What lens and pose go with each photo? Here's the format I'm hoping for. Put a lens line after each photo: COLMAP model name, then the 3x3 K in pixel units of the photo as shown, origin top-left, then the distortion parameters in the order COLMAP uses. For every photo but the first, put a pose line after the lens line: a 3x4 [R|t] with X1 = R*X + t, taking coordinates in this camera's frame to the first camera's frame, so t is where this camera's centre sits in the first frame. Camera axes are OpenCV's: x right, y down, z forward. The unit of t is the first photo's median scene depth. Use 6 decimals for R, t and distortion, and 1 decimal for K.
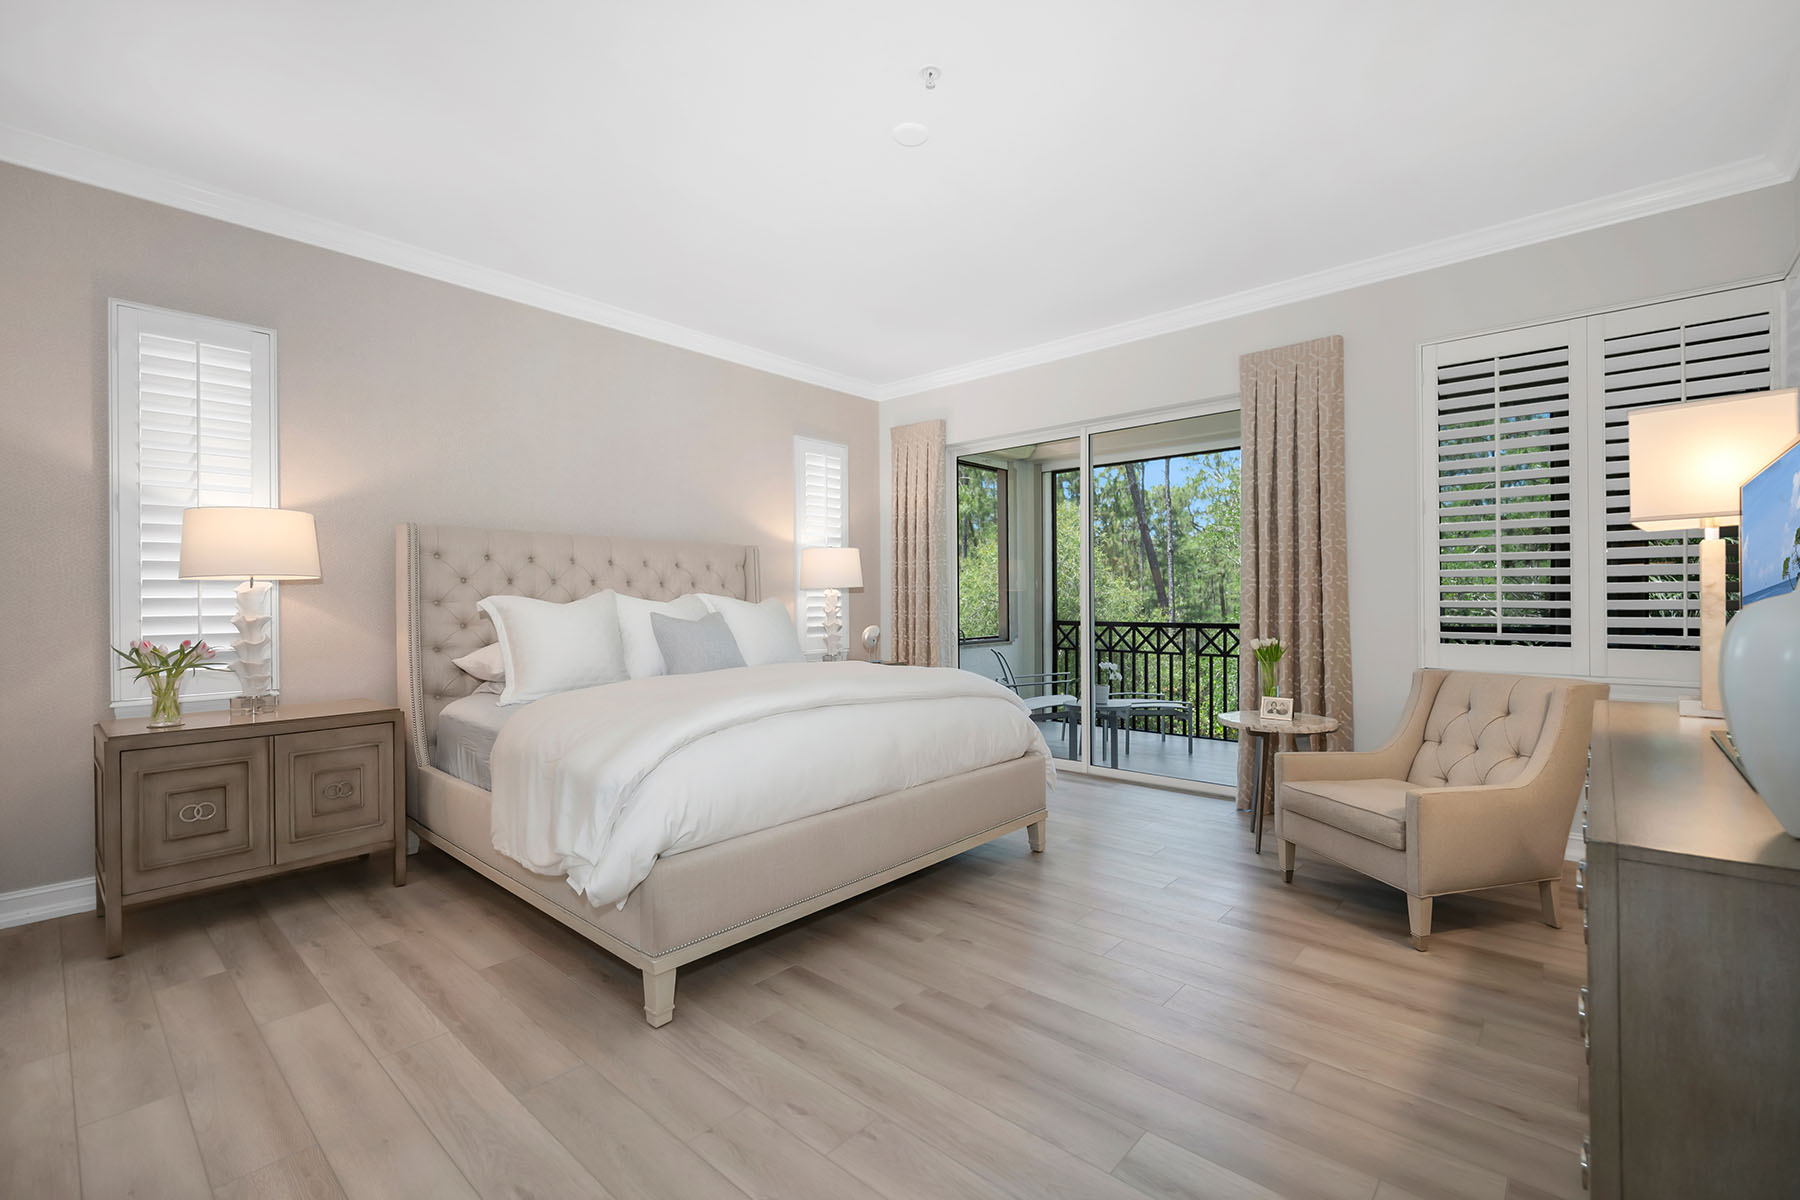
lens RADIAL K [[729.1, 0, 912.1], [0, 729.1, 599.9], [0, 0, 1]] dist [0.000760, 0.000070]
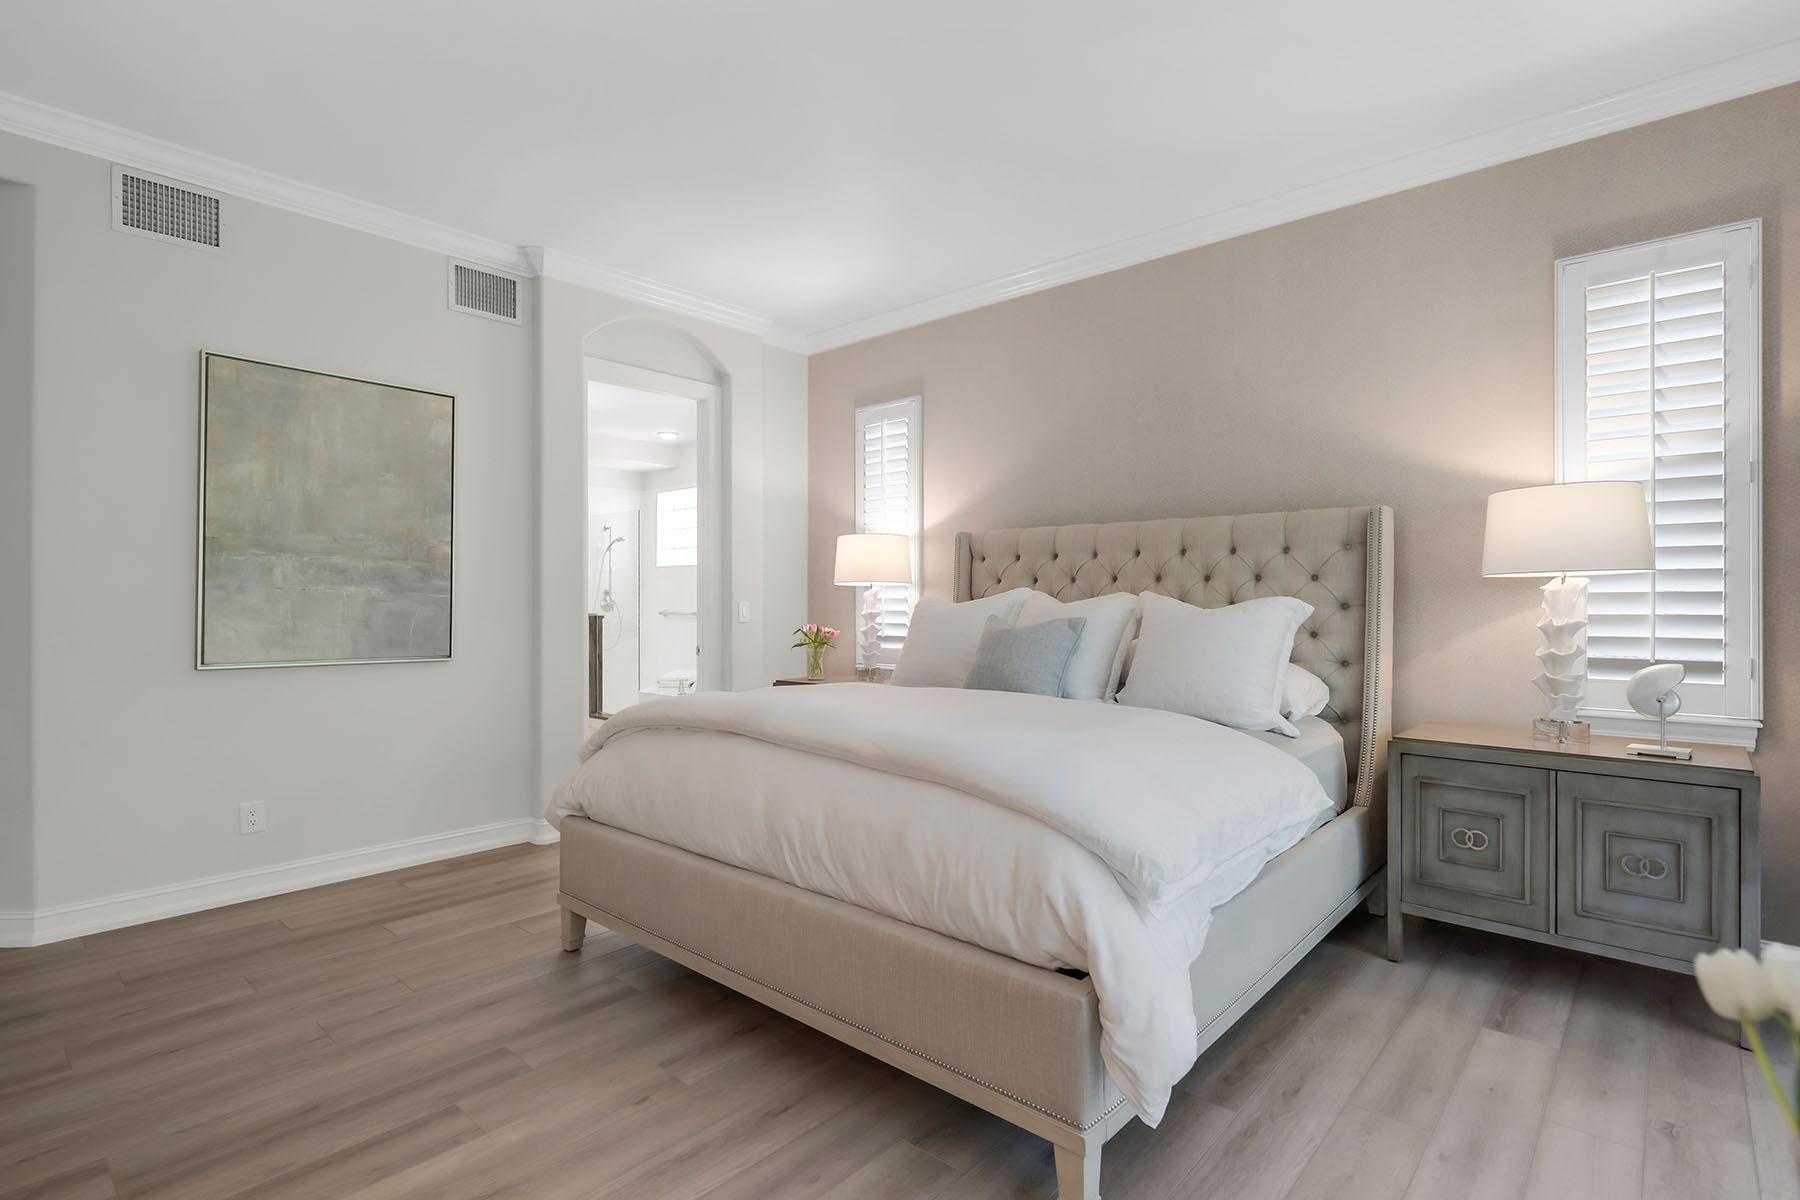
lens RADIAL K [[857.1, 0, 900.0], [0, 857.1, 600.0], [0, 0, 1]] dist [-0.002770, -0.000540]
pose [[0.028513, 0.000260, -0.999593, 0.613991], [0.001308, 0.999999, 0.000298, -0.000966], [0.999593, -0.001316, 0.028512, 0.847489]]
